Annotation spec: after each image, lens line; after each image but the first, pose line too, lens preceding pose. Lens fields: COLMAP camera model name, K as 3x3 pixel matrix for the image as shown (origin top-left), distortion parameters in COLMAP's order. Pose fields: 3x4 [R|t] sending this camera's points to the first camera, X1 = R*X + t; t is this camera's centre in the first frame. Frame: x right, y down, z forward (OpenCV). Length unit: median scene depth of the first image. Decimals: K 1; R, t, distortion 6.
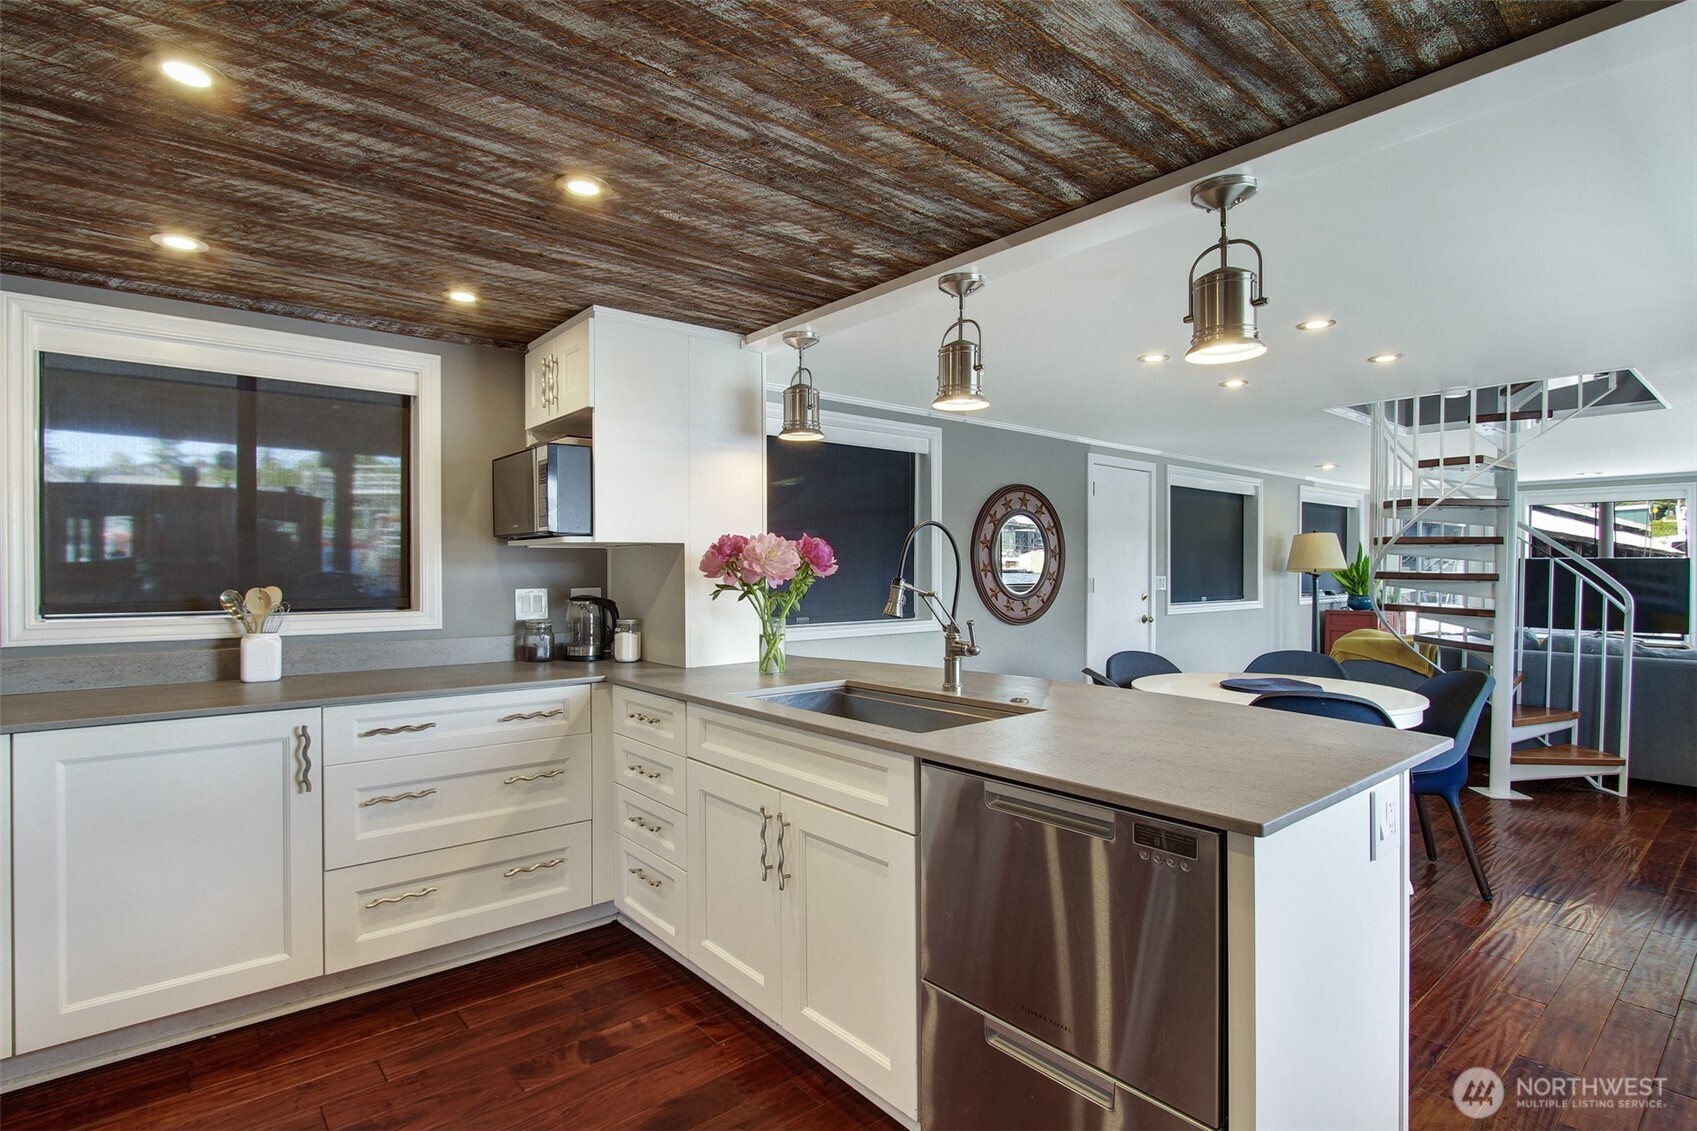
lens RADIAL K [[856.8, 0, 888.3], [0, 856.8, 572.8], [0, 0, 1]] dist [-0.018448, 0.003454]
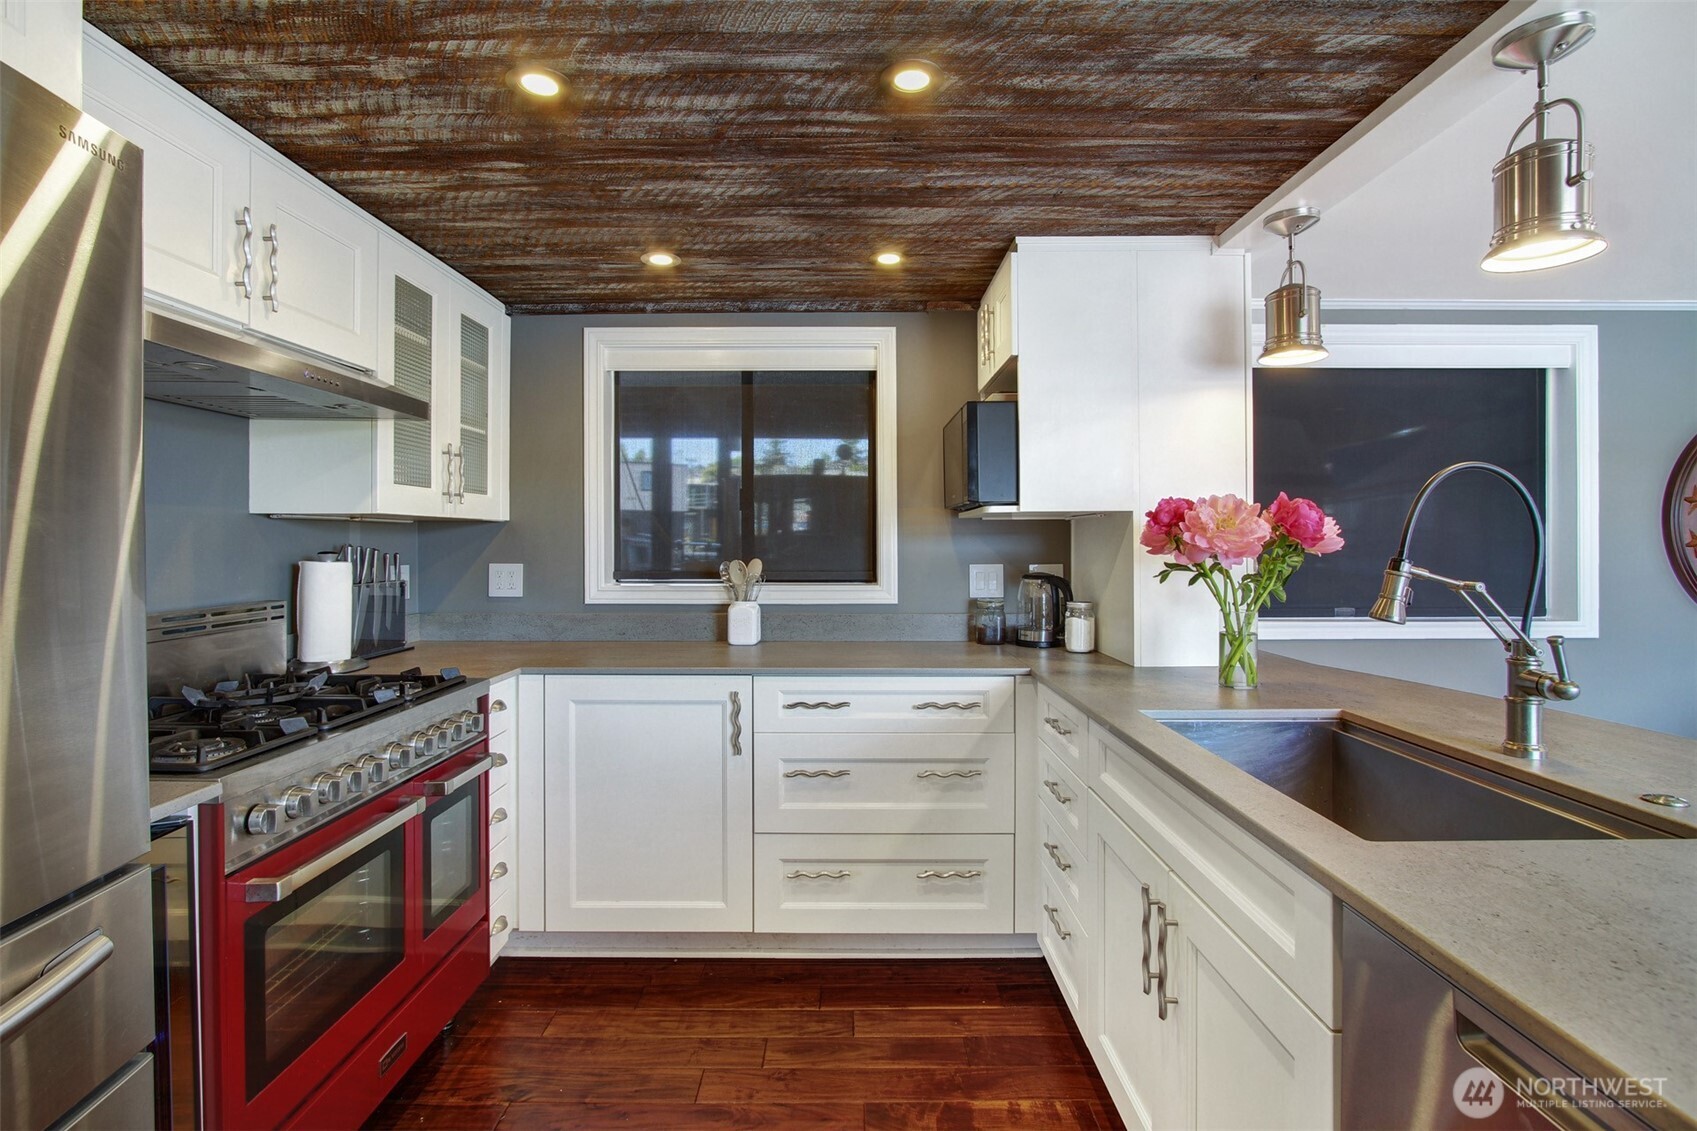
lens RADIAL K [[856.8, 0, 846.8], [0, 856.8, 543.4], [0, 0, 1]] dist [-0.018448, 0.003454]
pose [[0.748951, 0.000321, -0.662626, 0.109241], [-0.002421, 0.999995, -0.002252, -0.002144], [0.662621, 0.003291, 0.748947, 0.268412]]
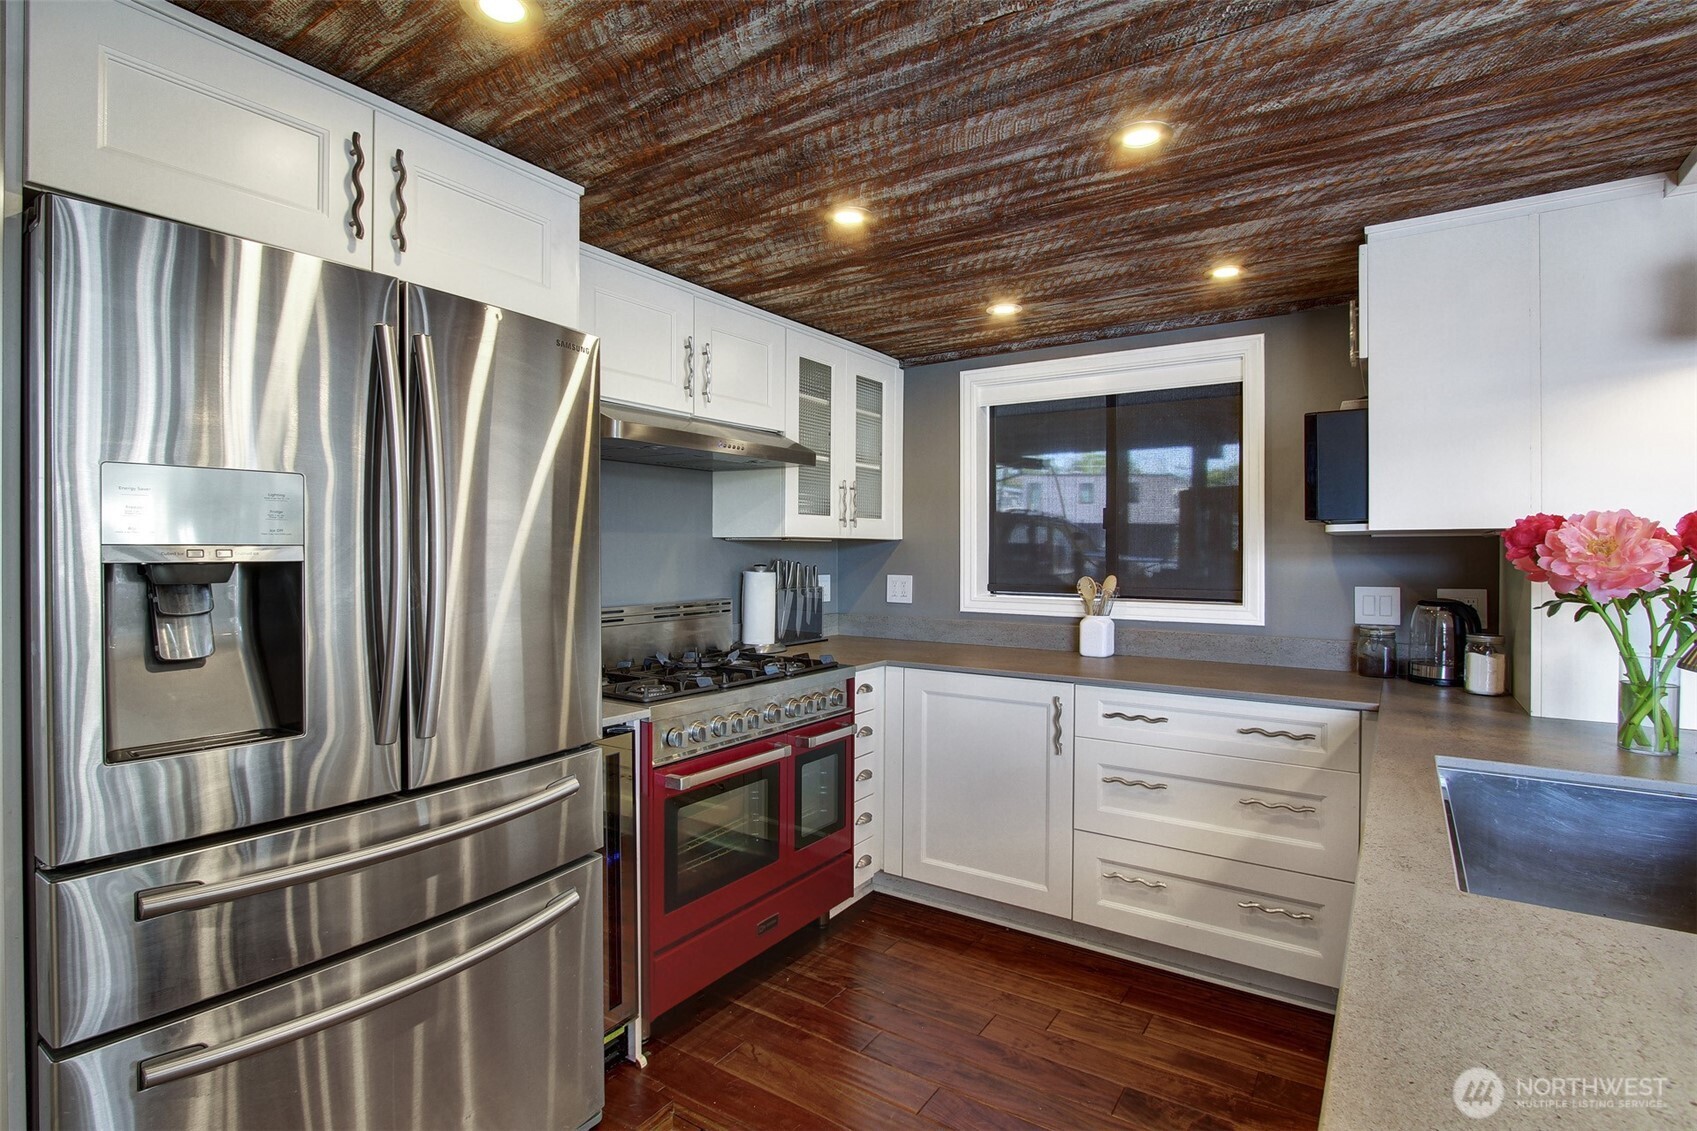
lens RADIAL K [[856.8, 0, 783.3], [0, 856.8, 558.5], [0, 0, 1]] dist [-0.018448, 0.003454]
pose [[0.212598, 0.009516, -0.977093, 0.337902], [-0.008065, 0.999936, 0.007984, -0.014091], [0.977106, 0.006183, 0.212661, 0.351835]]
